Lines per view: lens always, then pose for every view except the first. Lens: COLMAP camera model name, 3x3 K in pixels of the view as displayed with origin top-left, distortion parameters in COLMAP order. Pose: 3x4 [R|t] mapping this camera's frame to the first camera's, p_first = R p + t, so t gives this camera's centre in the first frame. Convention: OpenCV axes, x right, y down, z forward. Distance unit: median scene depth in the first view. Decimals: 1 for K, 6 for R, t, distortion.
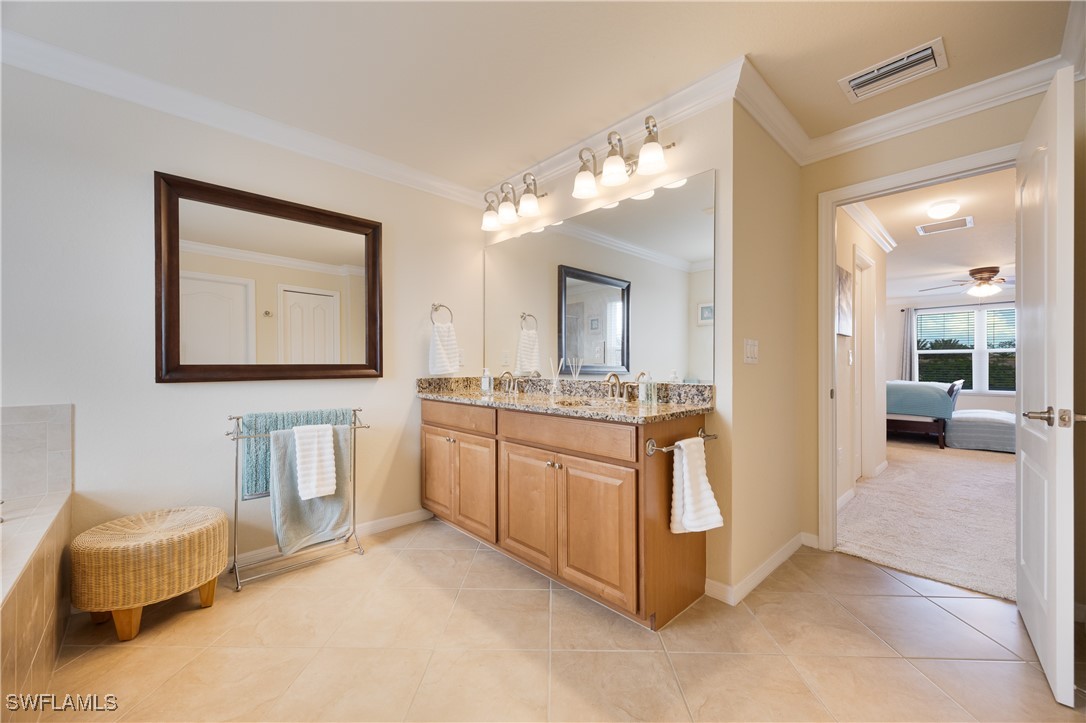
lens RADIAL K [[420.9, 0, 548.9], [0, 420.9, 363.6], [0, 0, 1]] dist [-0.000098, -0.000227]
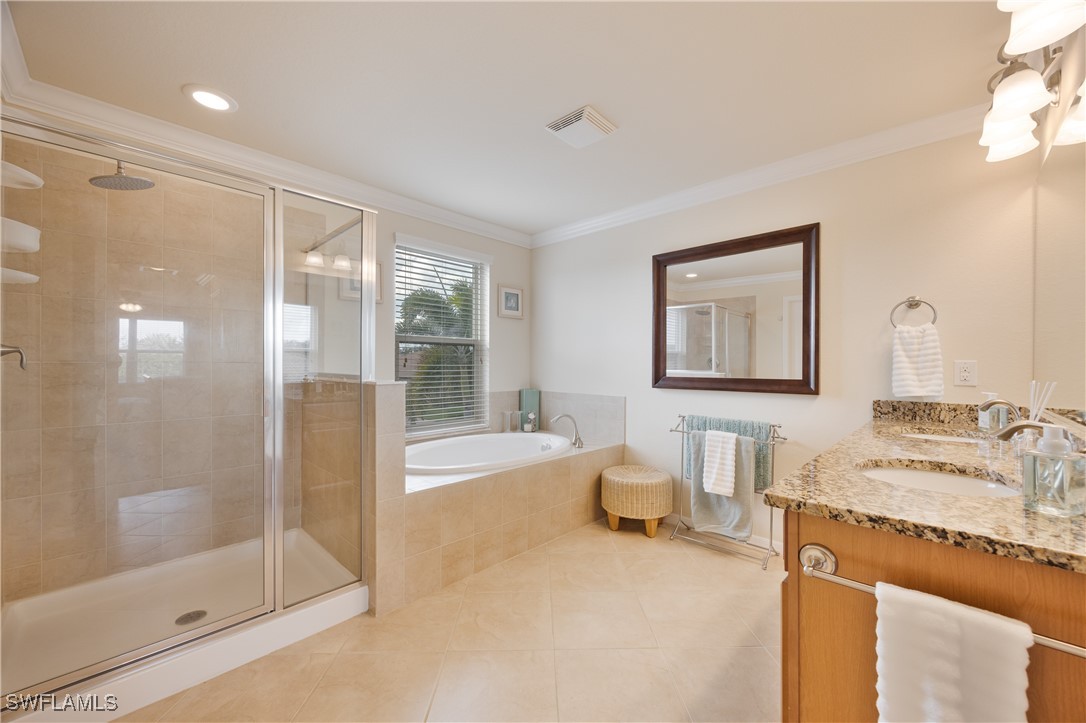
lens RADIAL K [[420.9, 0, 549.0], [0, 420.9, 363.6], [0, 0, 1]] dist [-0.000098, -0.000227]
pose [[0.048152, 0.000658, -0.998840, 0.569750], [-0.001221, 0.999999, 0.000600, -0.040640], [0.998839, 0.001191, 0.048153, 0.466182]]
